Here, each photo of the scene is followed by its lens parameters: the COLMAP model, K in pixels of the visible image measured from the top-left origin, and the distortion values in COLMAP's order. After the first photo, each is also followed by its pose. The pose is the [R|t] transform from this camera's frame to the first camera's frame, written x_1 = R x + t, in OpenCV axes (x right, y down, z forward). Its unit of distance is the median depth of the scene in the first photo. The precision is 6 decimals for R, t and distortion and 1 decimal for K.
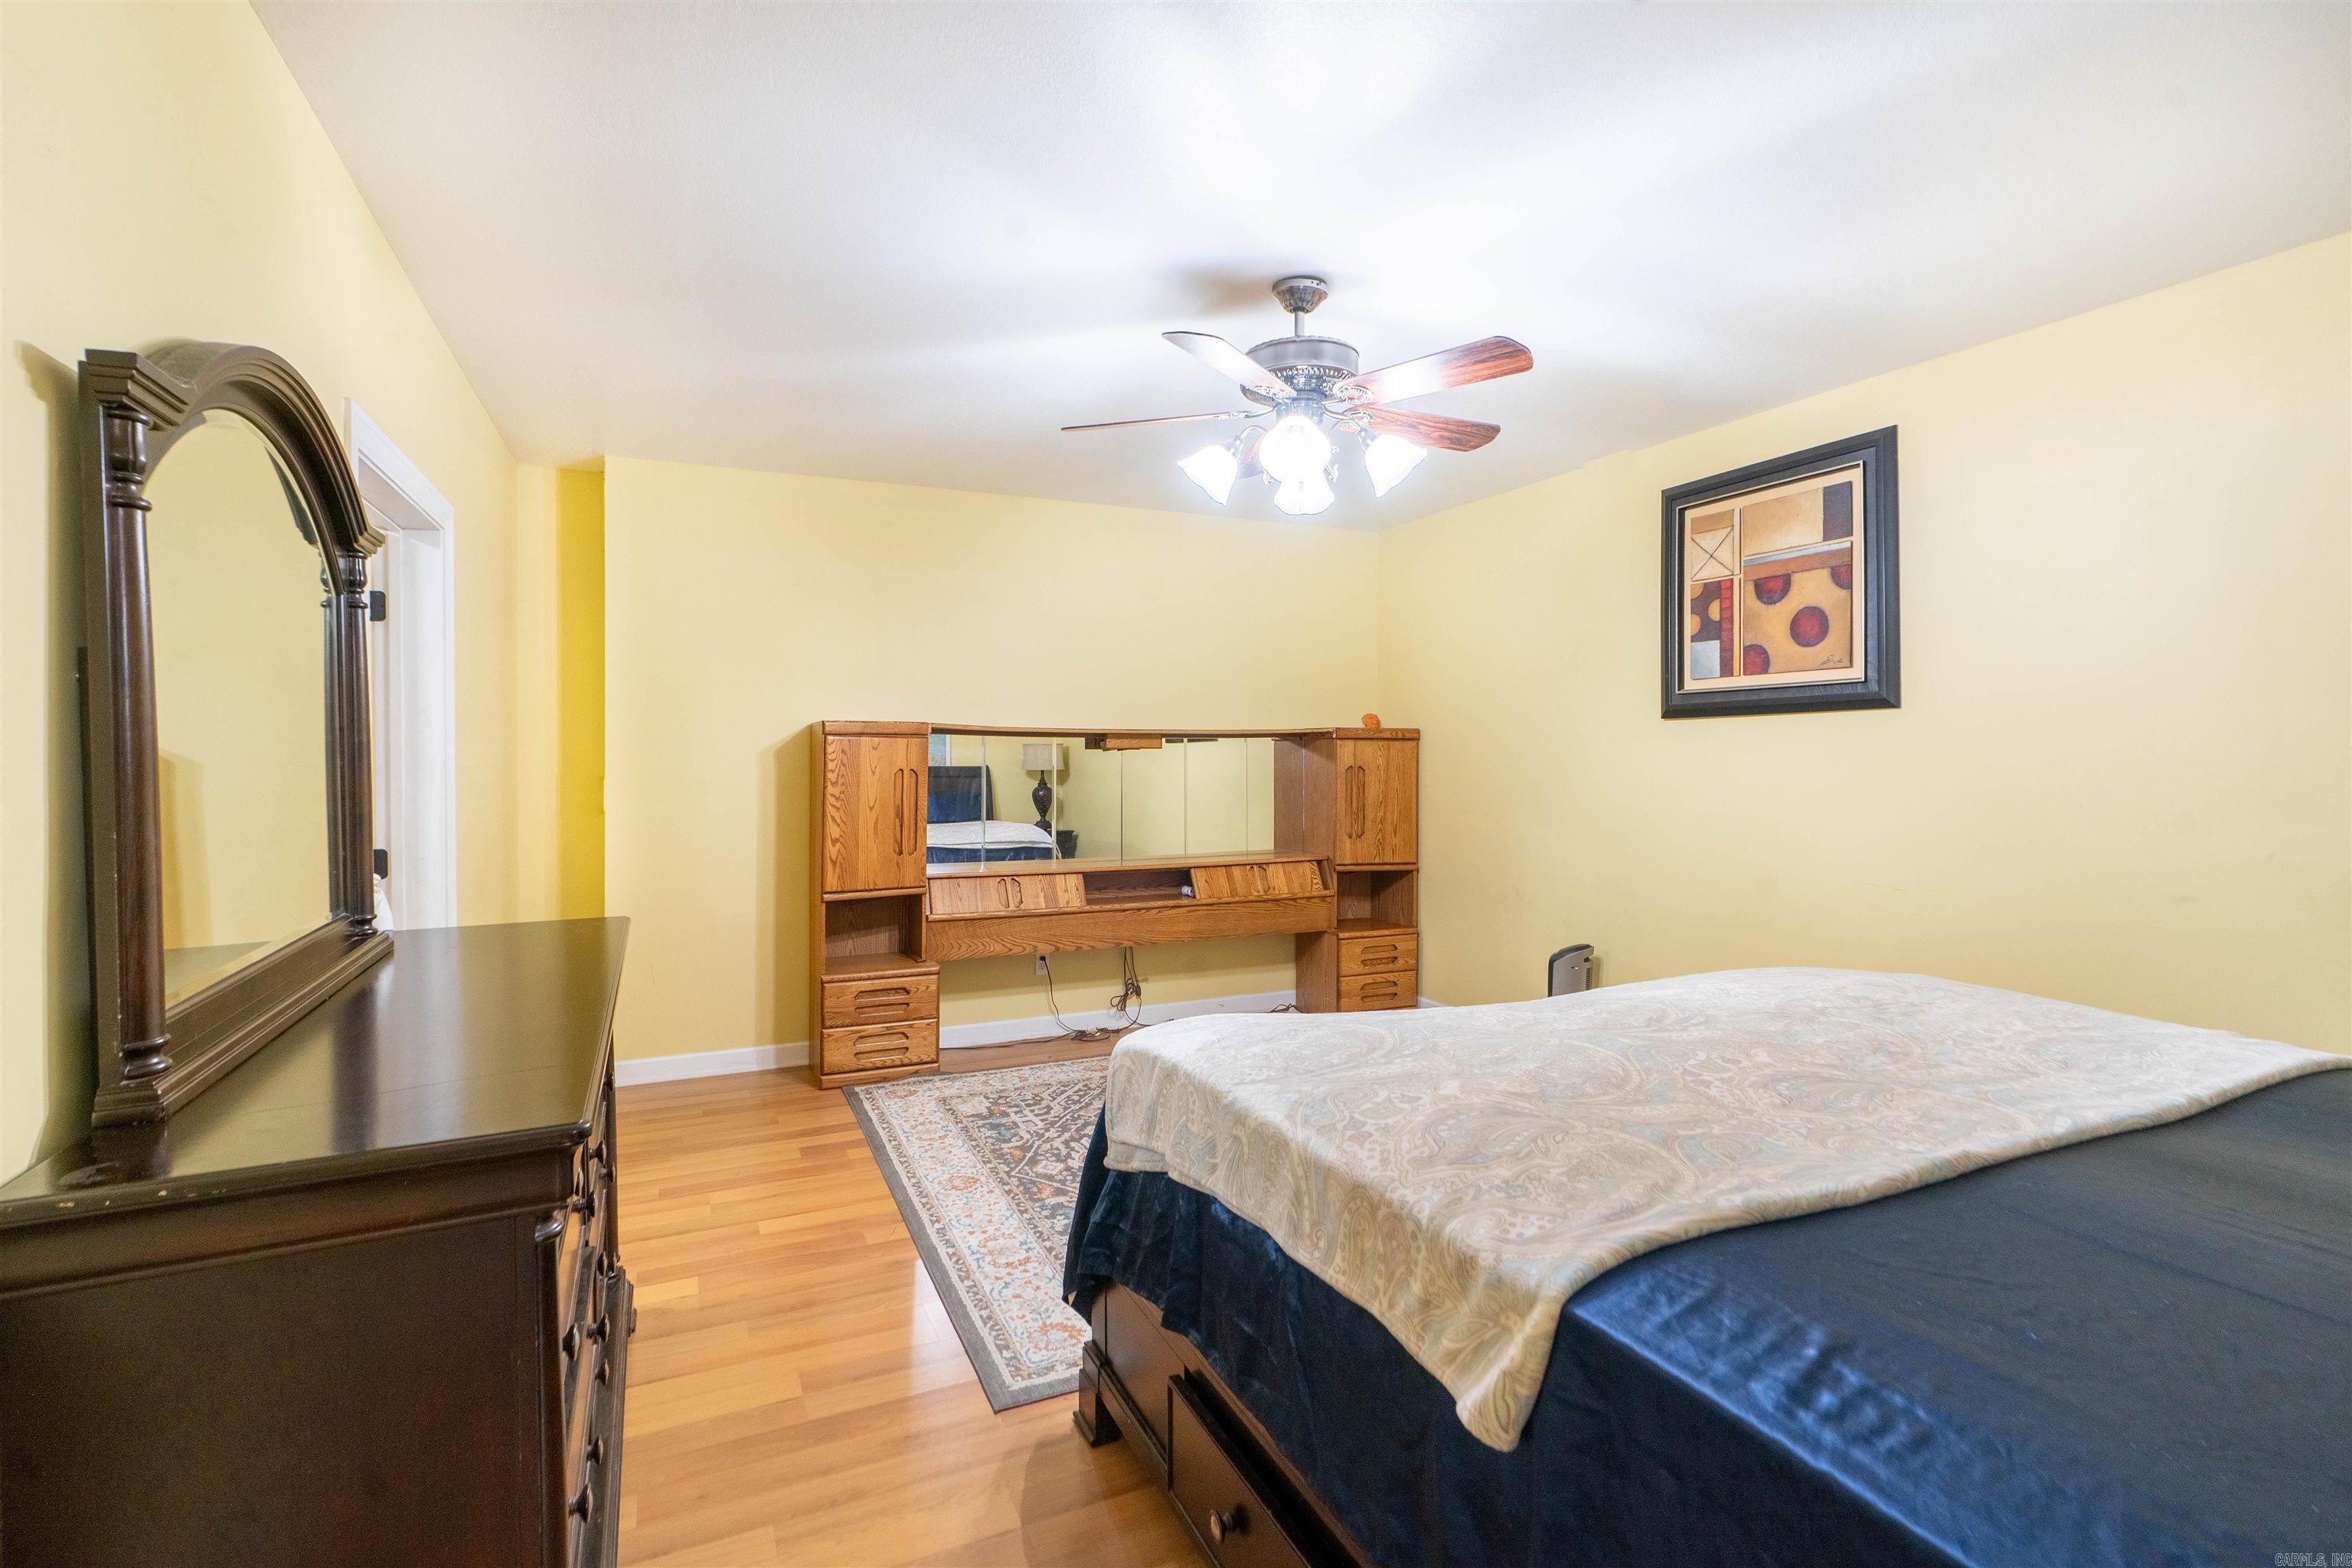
lens RADIAL K [[1066.9, 0, 1171.2], [0, 1066.9, 760.0], [0, 0, 1]] dist [-0.000517, -0.000070]
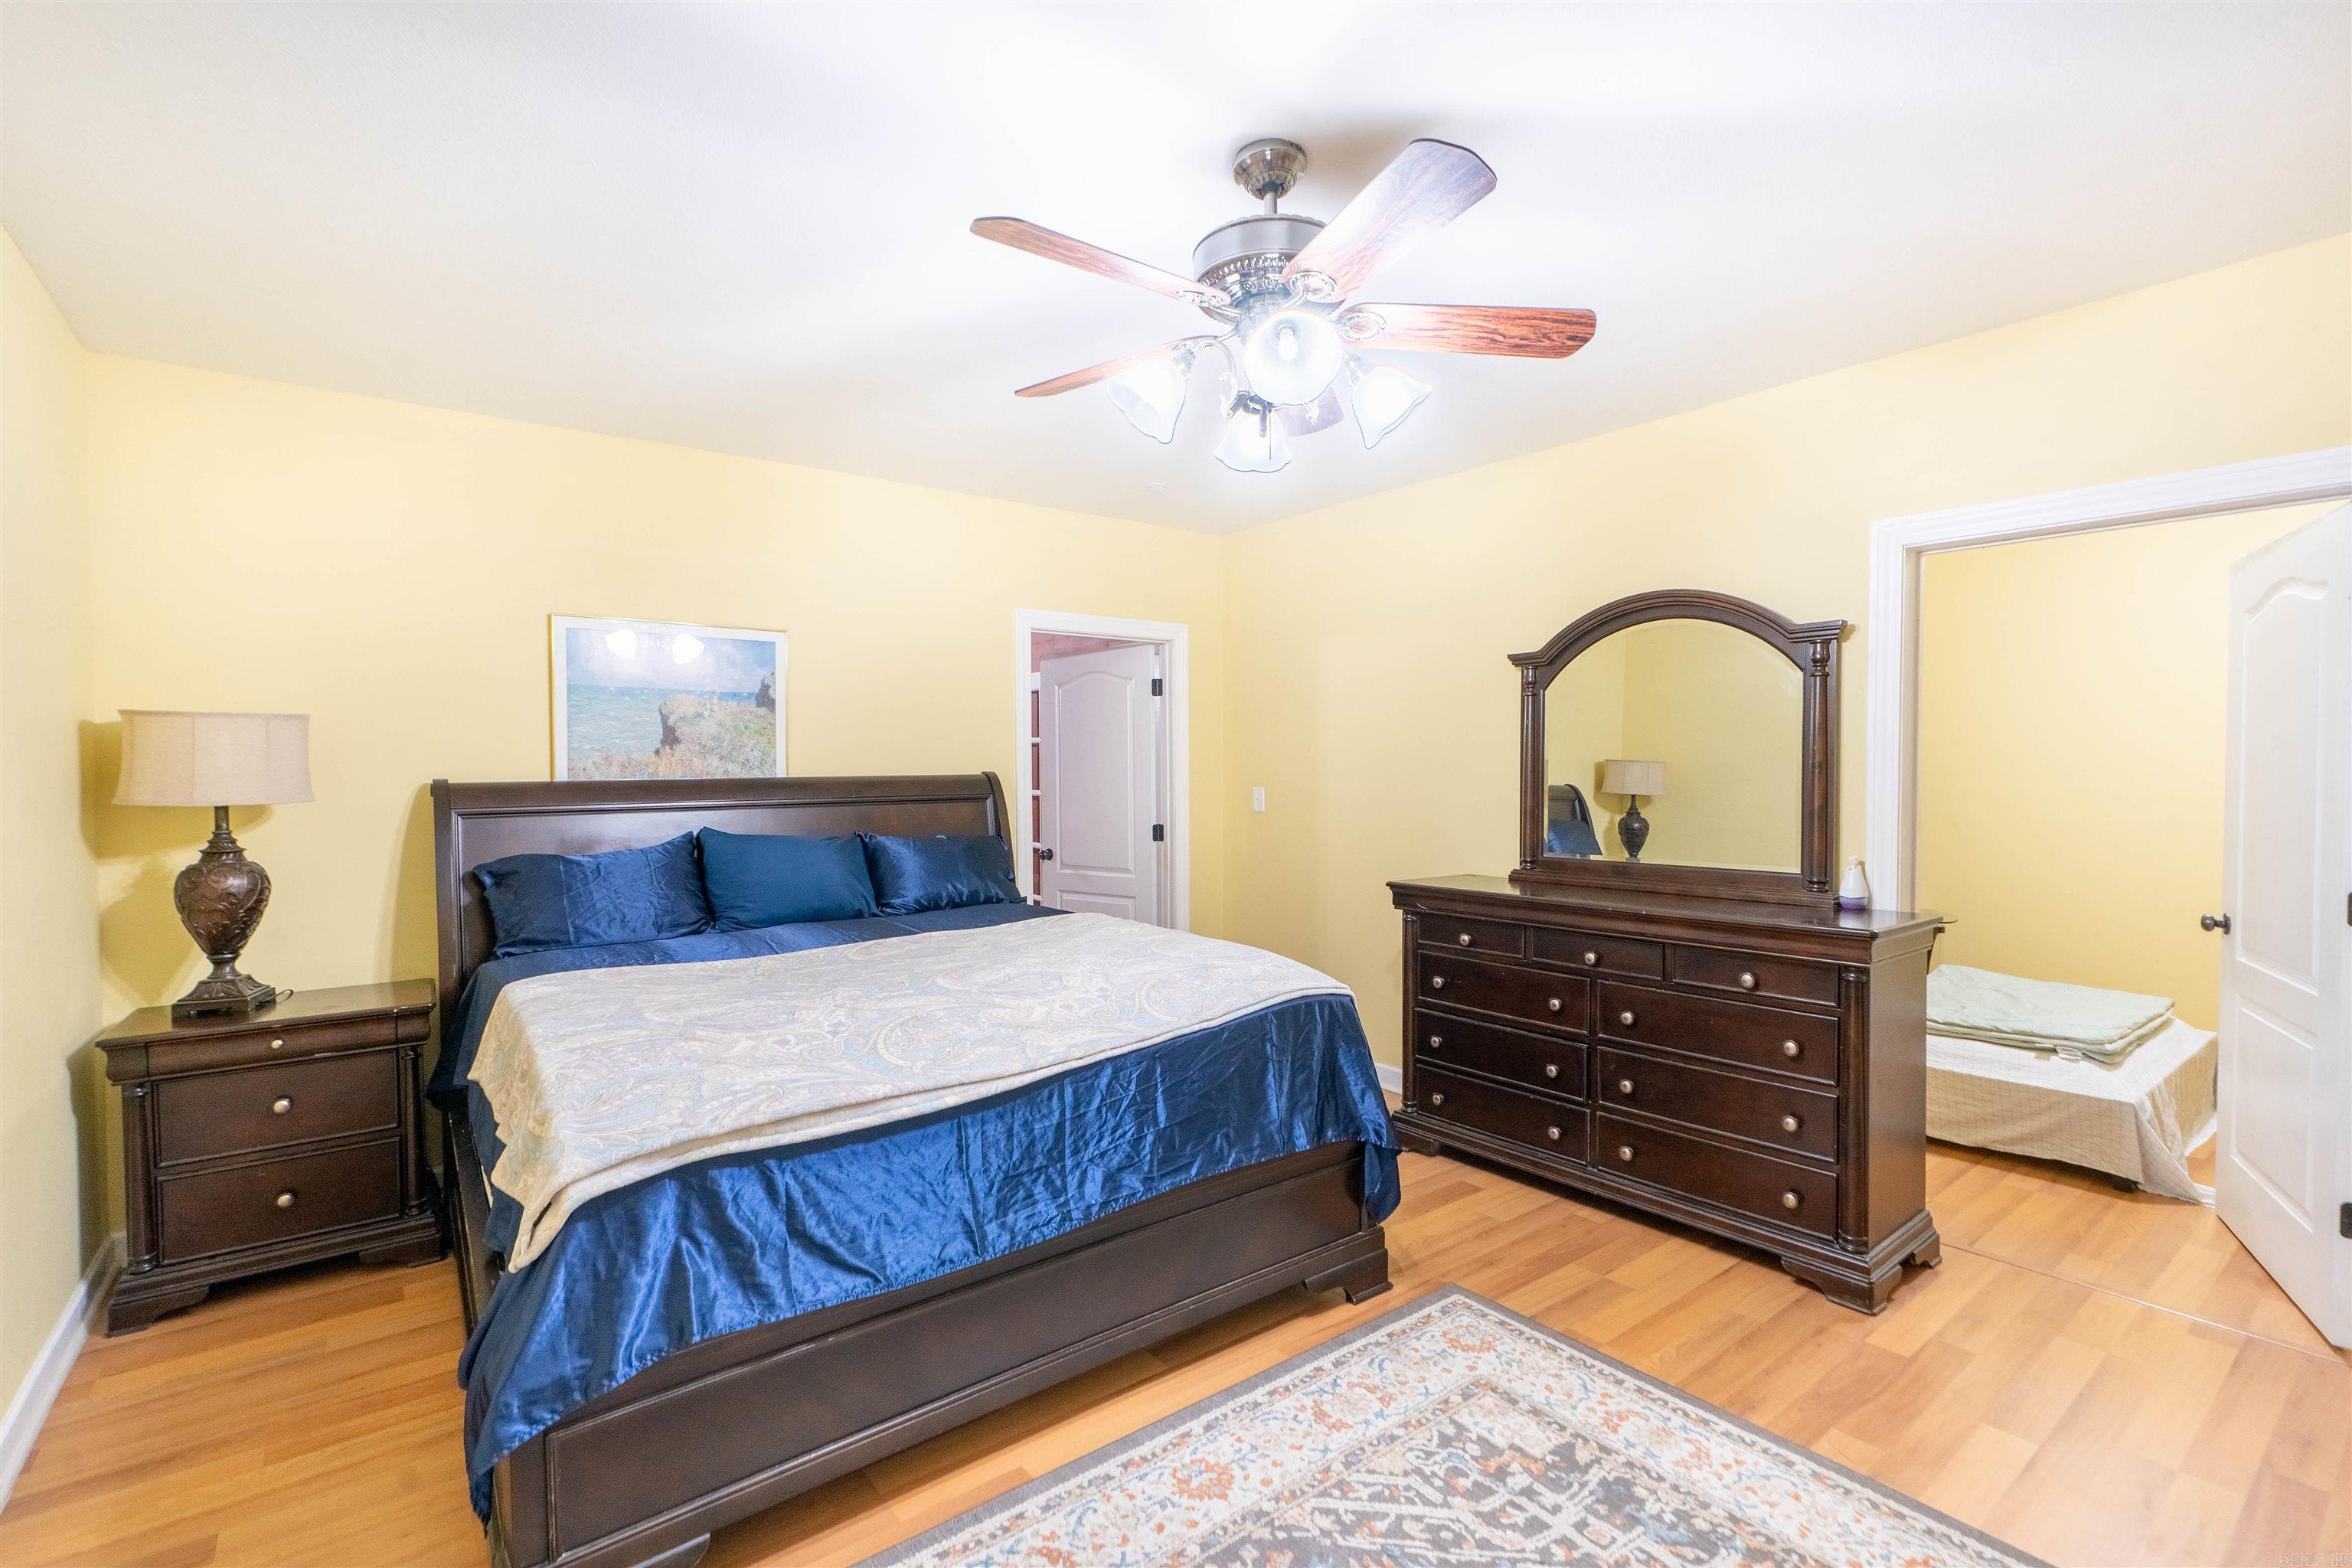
lens RADIAL K [[1066.9, 0, 1171.2], [0, 1066.9, 760.0], [0, 0, 1]] dist [-0.000517, -0.000070]
pose [[-0.974471, 0.000065, -0.224514, 0.424370], [-0.000717, 0.999994, 0.003404, -0.020594], [0.224513, 0.003478, -0.974465, 2.046605]]
